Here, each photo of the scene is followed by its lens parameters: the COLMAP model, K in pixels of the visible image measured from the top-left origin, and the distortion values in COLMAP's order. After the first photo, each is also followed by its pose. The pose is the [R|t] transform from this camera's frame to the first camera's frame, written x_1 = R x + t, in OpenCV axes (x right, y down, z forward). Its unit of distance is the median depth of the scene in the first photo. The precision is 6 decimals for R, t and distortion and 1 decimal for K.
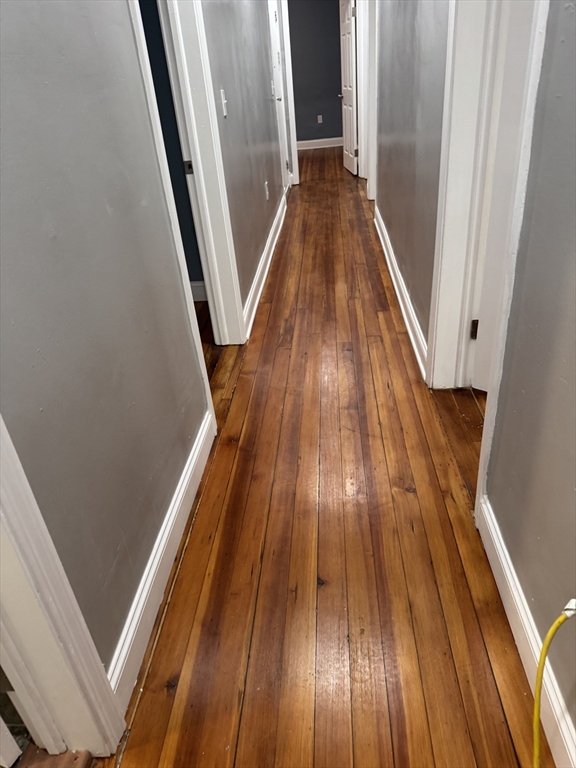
lens RADIAL K [[531.8, 0, 288.0], [0, 531.8, 384.0], [0, 0, 1]] dist [0.093293, -0.134802]
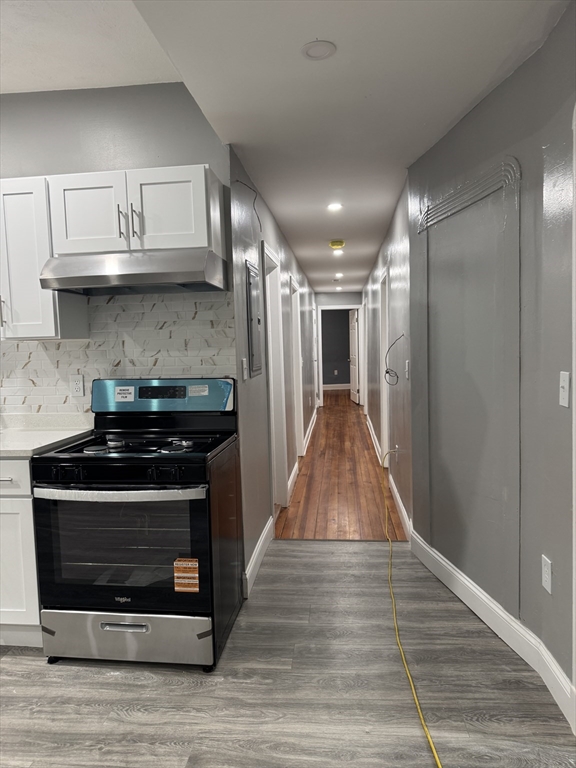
lens RADIAL K [[524.8, 0, 287.5], [0, 524.8, 387.4], [0, 0, 1]] dist [0.072151, -0.129283]
pose [[0.998099, 0.053015, -0.031441, -0.068790], [-0.061315, 0.906130, -0.418532, 0.429958], [0.006301, 0.419664, 0.907658, -0.813066]]
